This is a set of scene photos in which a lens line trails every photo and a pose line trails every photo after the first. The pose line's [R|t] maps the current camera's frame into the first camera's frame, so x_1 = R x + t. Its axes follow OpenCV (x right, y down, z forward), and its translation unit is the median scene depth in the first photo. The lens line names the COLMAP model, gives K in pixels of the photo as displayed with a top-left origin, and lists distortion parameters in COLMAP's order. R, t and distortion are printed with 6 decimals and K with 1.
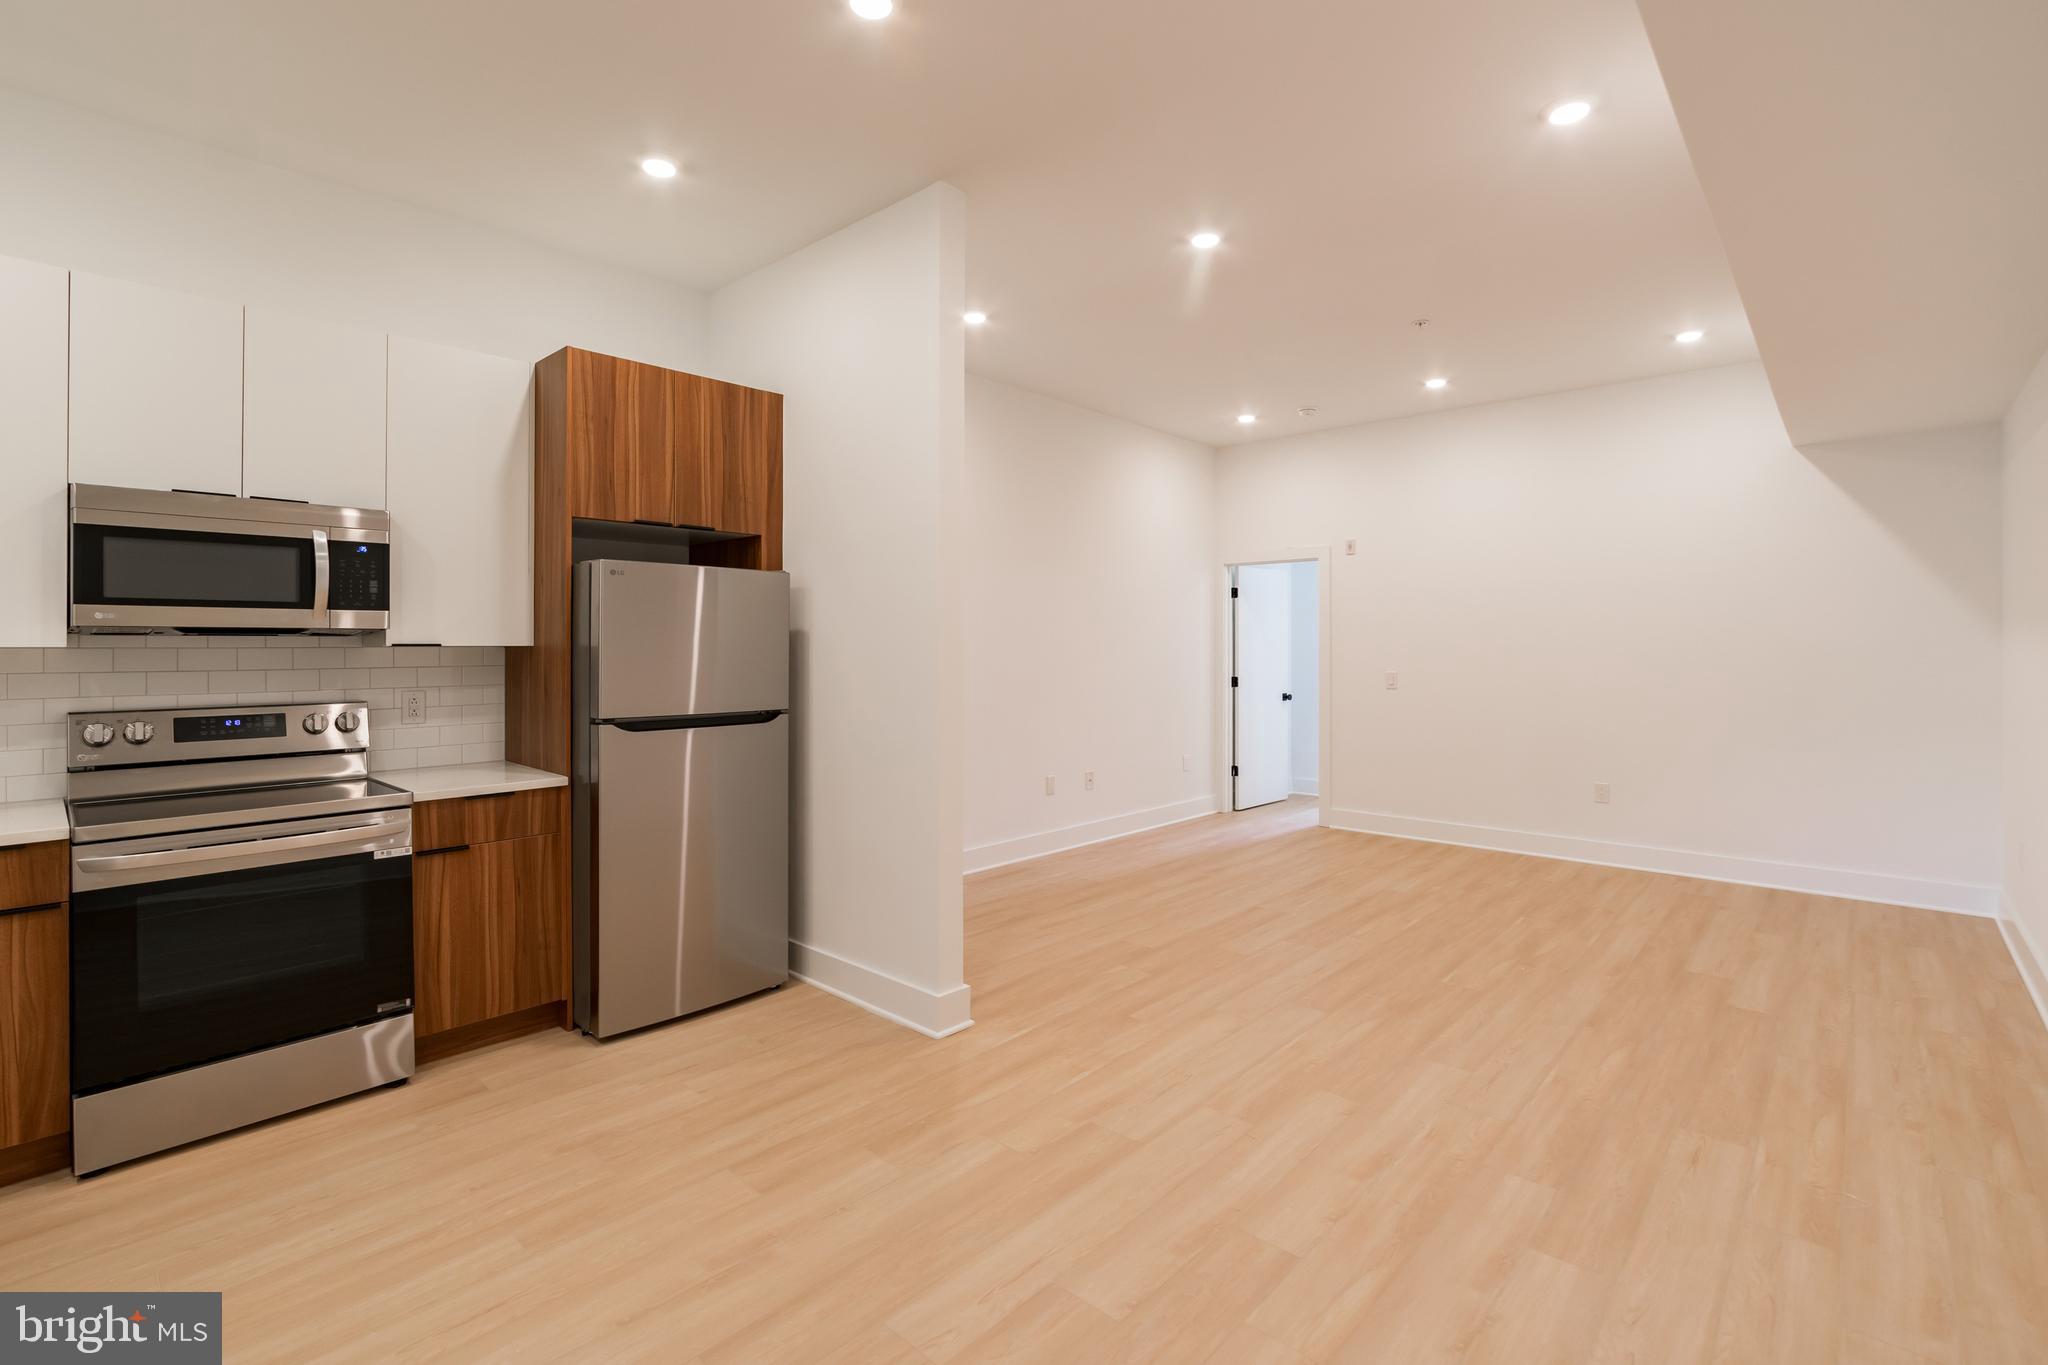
lens RADIAL K [[917.5, 0, 1023.1], [0, 917.5, 641.5], [0, 0, 1]] dist [-0.017686, 0.001109]
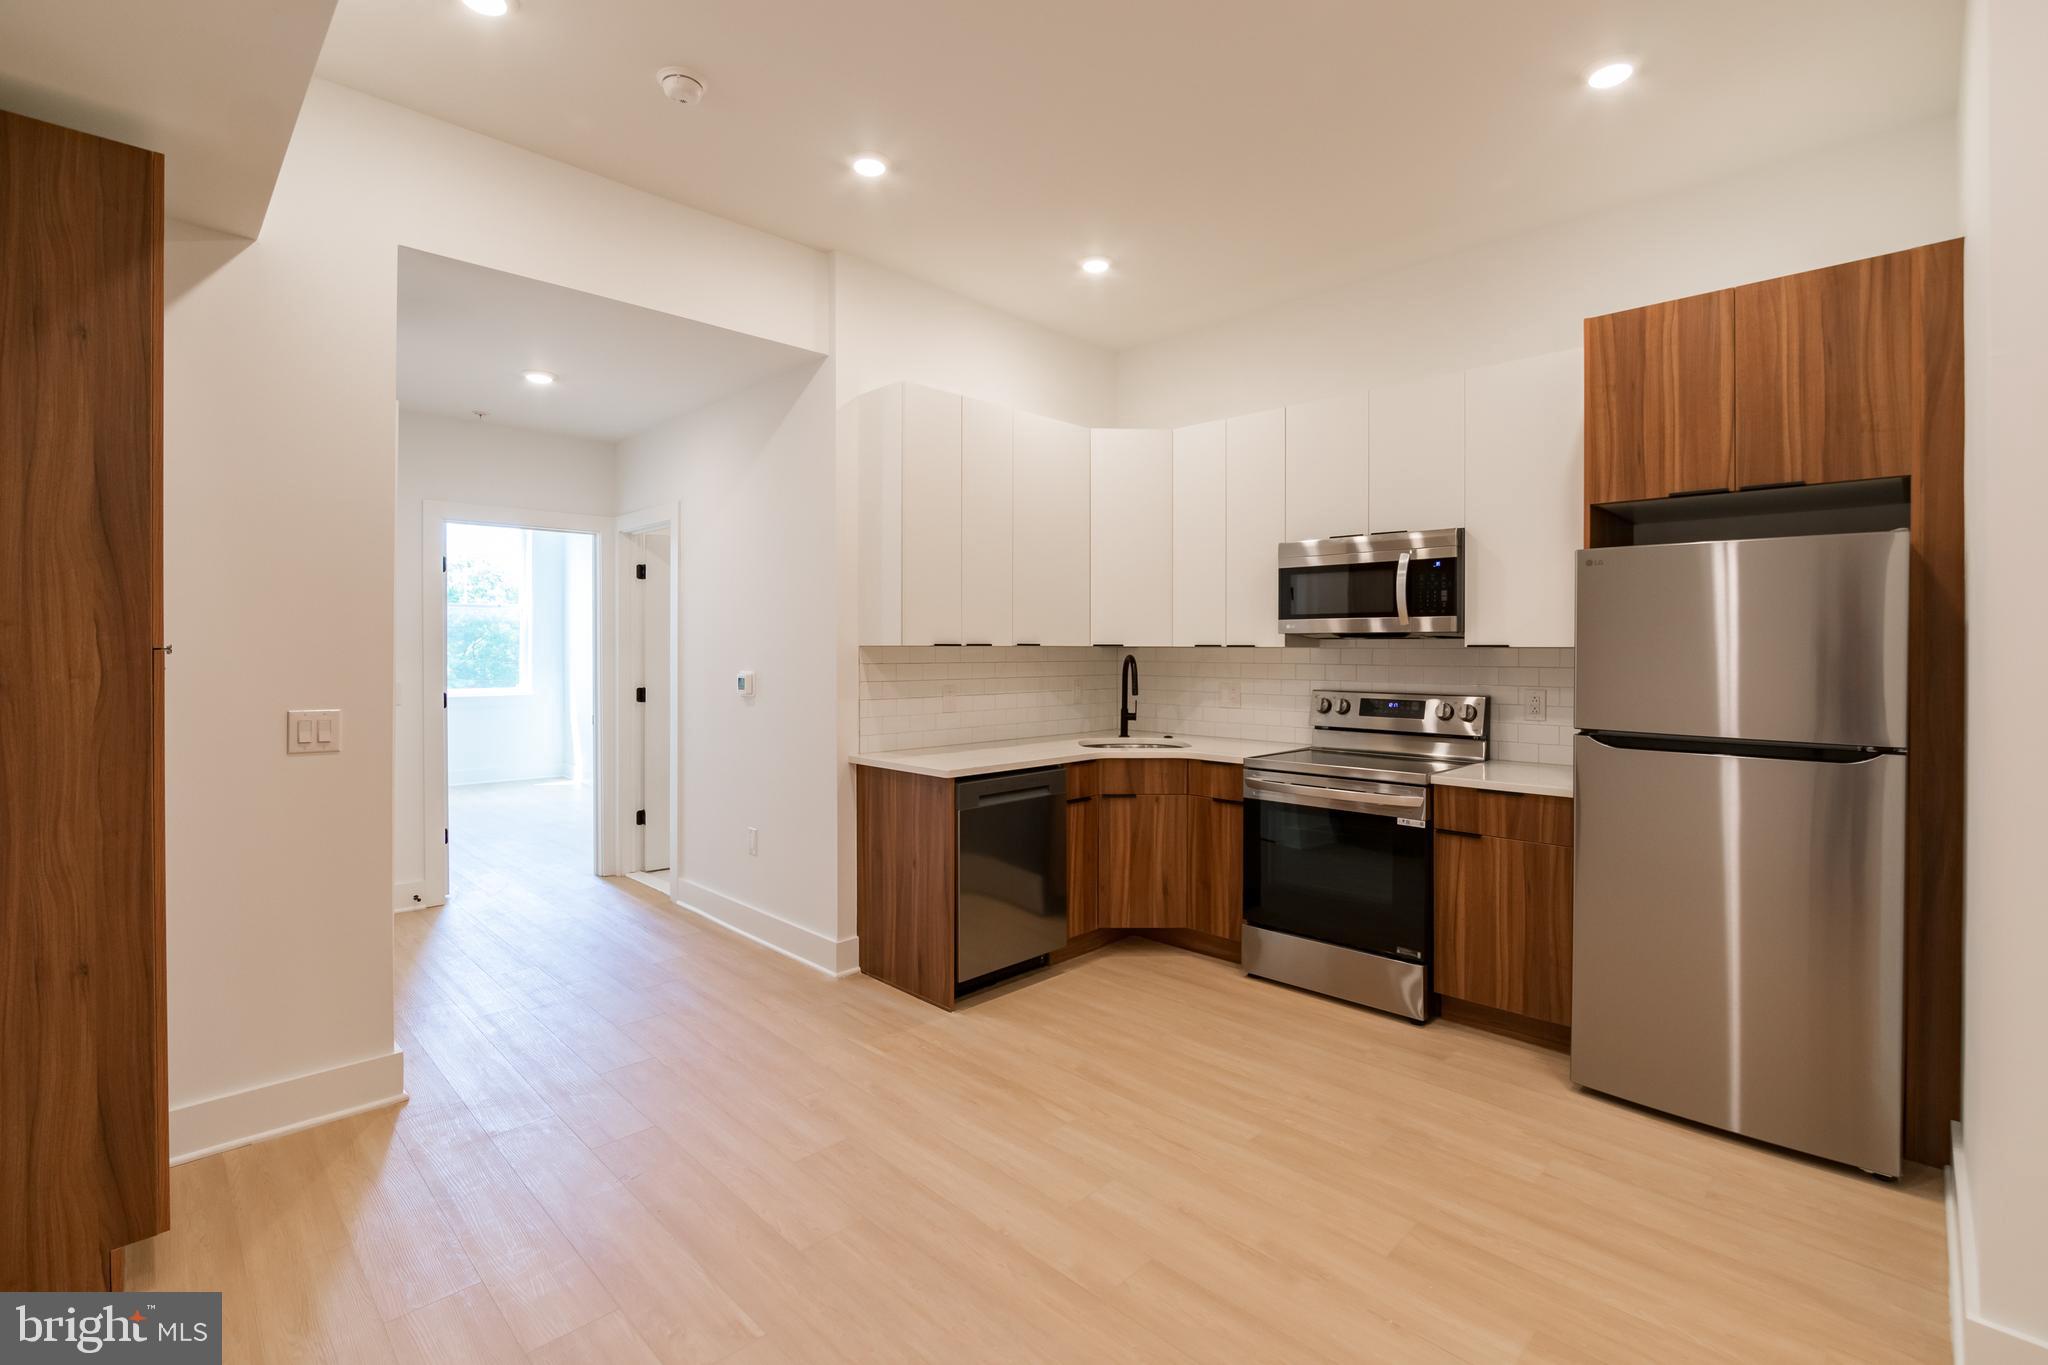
lens RADIAL K [[915.3, 0, 1032.3], [0, 915.3, 652.5], [0, 0, 1]] dist [-0.017630, 0.000075]
pose [[-0.035455, 0.005797, -0.999354, 0.441314], [0.000192, 0.999983, 0.005794, 0.005207], [0.999371, 0.000014, -0.035456, 0.490492]]
